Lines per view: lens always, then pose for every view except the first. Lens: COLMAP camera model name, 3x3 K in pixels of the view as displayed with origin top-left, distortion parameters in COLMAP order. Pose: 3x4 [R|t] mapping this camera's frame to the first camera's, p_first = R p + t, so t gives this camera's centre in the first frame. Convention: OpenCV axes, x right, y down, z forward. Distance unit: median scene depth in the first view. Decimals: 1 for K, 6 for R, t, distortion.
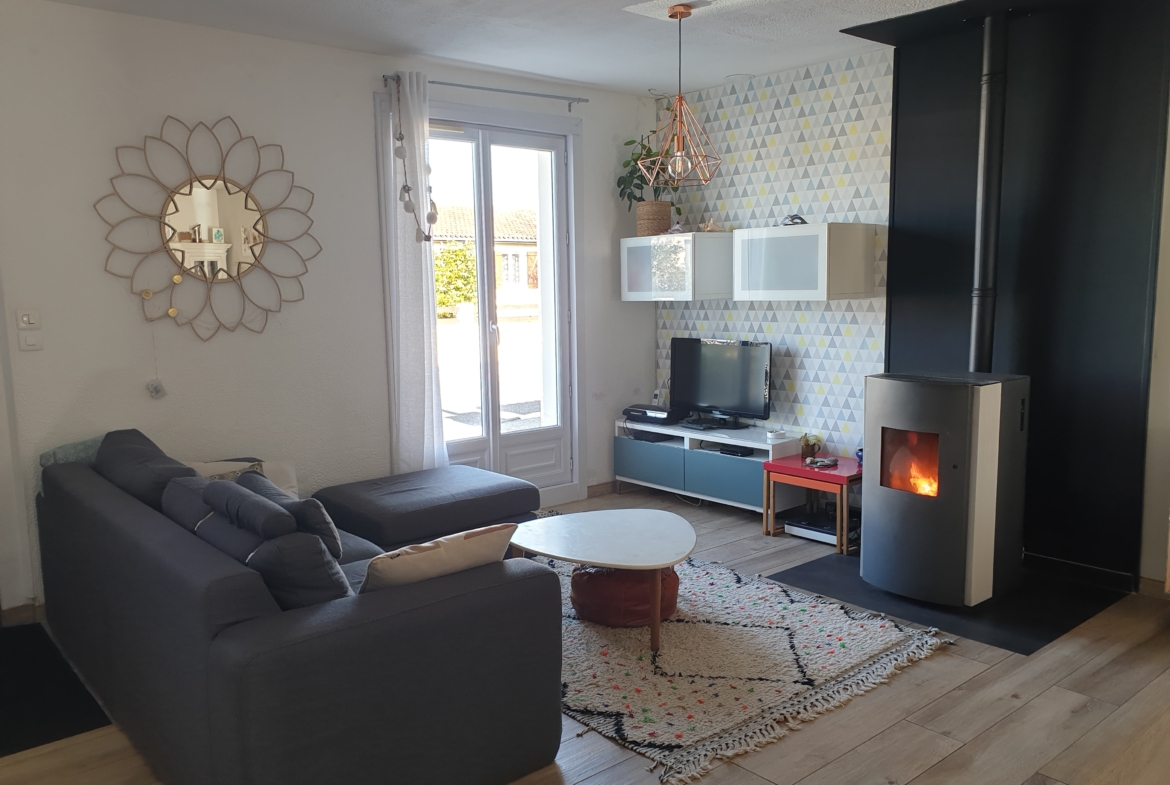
lens RADIAL K [[906.8, 0, 577.3], [0, 906.8, 394.4], [0, 0, 1]] dist [0.027642, 0.007220]
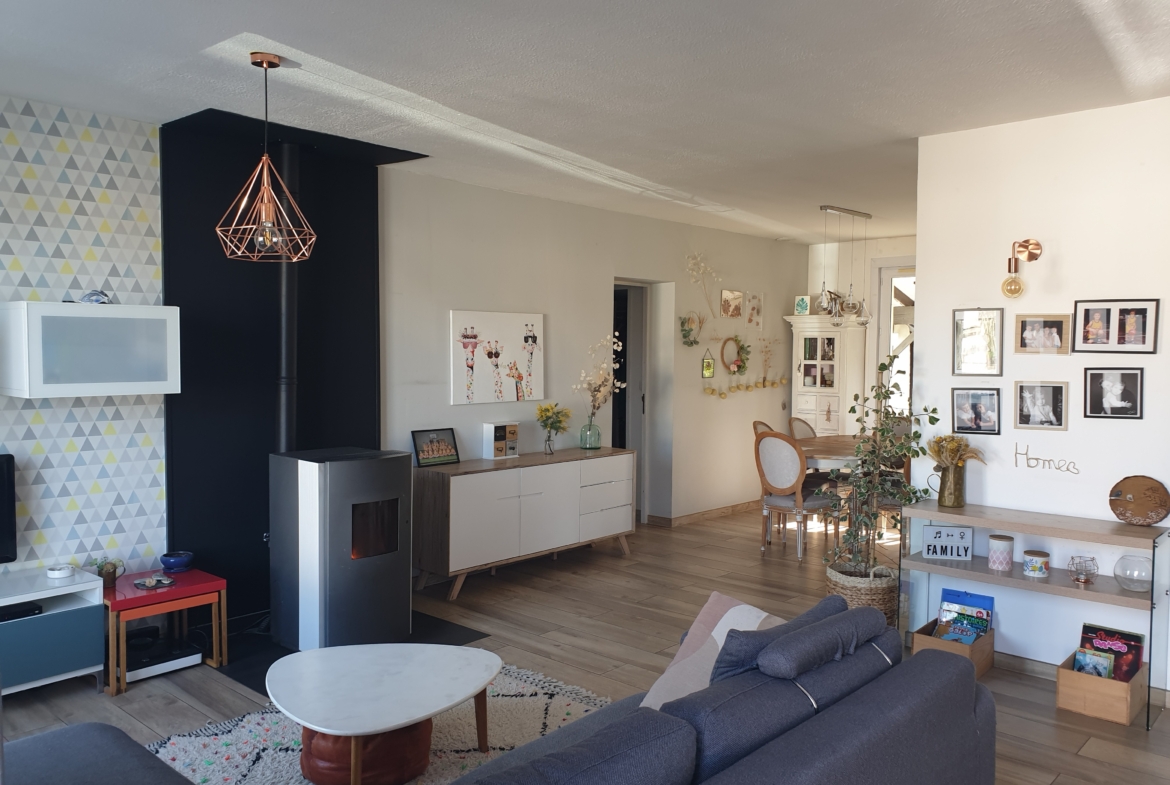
lens RADIAL K [[906.8, 0, 579.0], [0, 906.8, 390.3], [0, 0, 1]] dist [0.027642, 0.007220]
pose [[-0.113162, -0.026645, 0.993219, -0.599555], [0.125393, 0.991265, 0.040879, -0.084702], [-0.985632, 0.129169, -0.108833, 0.650945]]
